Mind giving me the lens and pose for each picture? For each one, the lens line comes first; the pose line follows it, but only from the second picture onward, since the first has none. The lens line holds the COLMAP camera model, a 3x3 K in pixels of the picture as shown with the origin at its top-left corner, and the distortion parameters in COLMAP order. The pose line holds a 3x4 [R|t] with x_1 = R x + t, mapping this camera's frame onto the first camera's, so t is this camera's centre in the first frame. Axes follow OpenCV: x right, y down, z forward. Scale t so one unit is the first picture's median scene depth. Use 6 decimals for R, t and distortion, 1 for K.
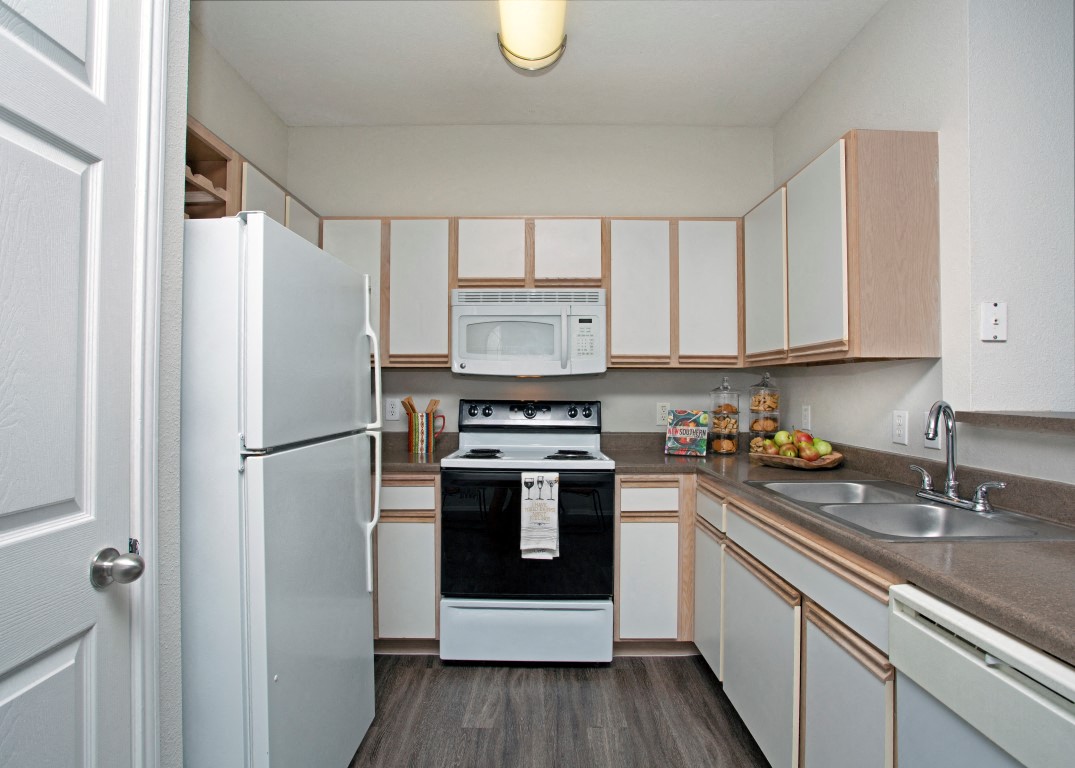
lens RADIAL K [[563.0, 0, 536.4], [0, 563.0, 386.5], [0, 0, 1]] dist [-0.050502, 0.002280]
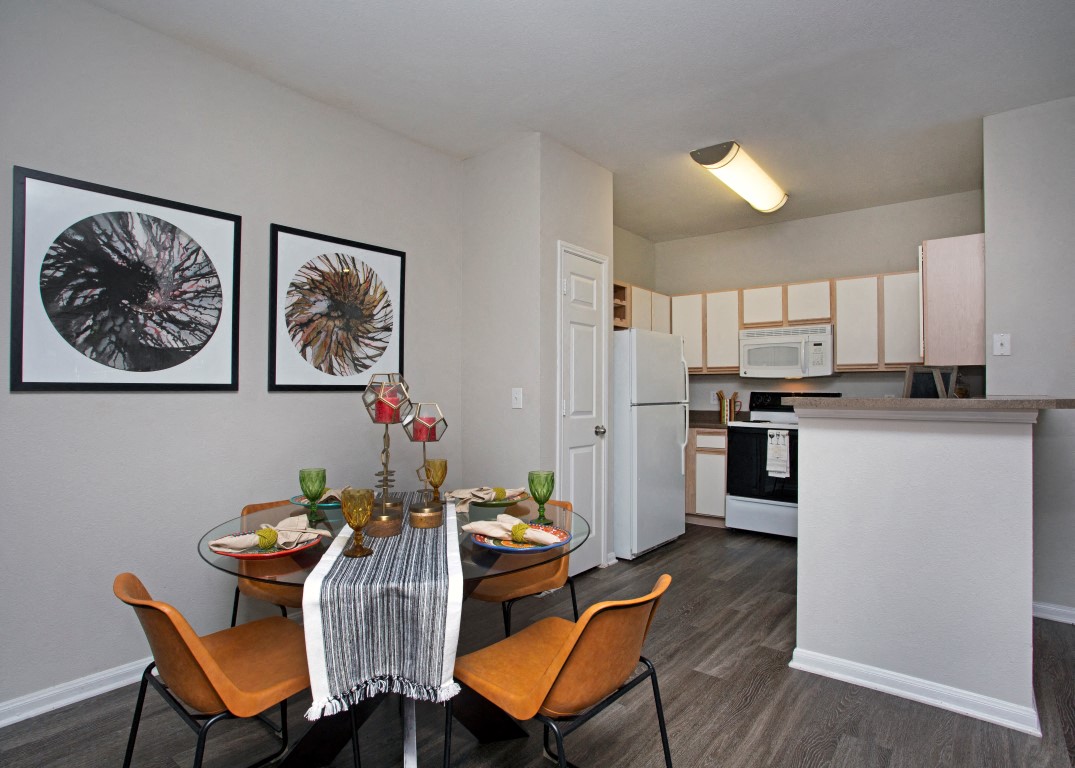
lens RADIAL K [[580.4, 0, 534.8], [0, 580.4, 386.9], [0, 0, 1]] dist [-0.003206, 0.000305]
pose [[0.783523, -0.004416, -0.621347, 0.550193], [0.003379, 0.999990, -0.002846, 0.013021], [0.621354, 0.000131, 0.783530, -0.969328]]
